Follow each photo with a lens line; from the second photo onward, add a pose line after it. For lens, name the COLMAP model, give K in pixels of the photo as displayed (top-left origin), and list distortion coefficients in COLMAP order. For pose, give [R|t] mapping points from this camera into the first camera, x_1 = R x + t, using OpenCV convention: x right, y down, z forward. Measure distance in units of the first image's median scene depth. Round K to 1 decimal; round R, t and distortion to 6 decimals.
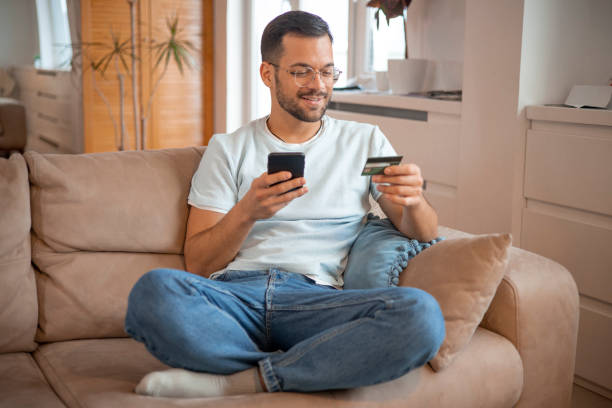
lens RADIAL K [[861.7, 0, 306.0], [0, 861.7, 204.0], [0, 0, 1]] dist [-0.013047, -0.131902]
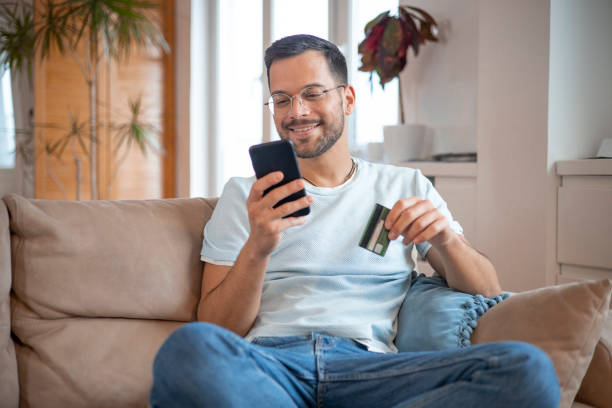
lens RADIAL K [[860.3, 0, 293.2], [0, 860.3, 205.5], [0, 0, 1]] dist [-0.018520, -0.059771]
pose [[0.997740, -0.014479, 0.065610, -0.110504], [0.022960, 0.991192, -0.130426, 0.061572], [-0.063143, 0.131638, 0.989285, 0.189480]]
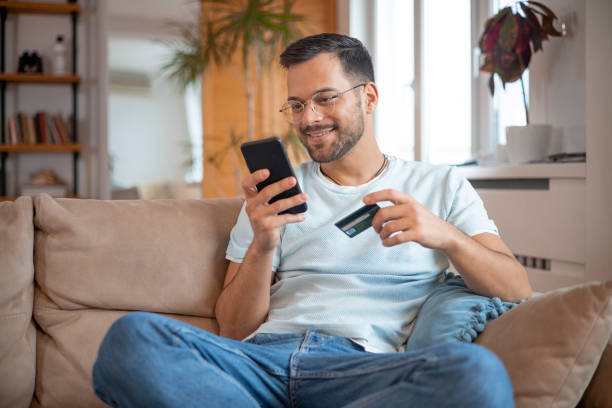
lens RADIAL K [[861.7, 0, 306.0], [0, 861.7, 204.0], [0, 0, 1]] dist [-0.013047, -0.131902]
pose [[0.980654, -0.019280, -0.194798, 0.115058], [-0.010280, 0.988692, -0.149609, 0.078494], [0.195480, 0.148717, 0.969366, 0.208736]]
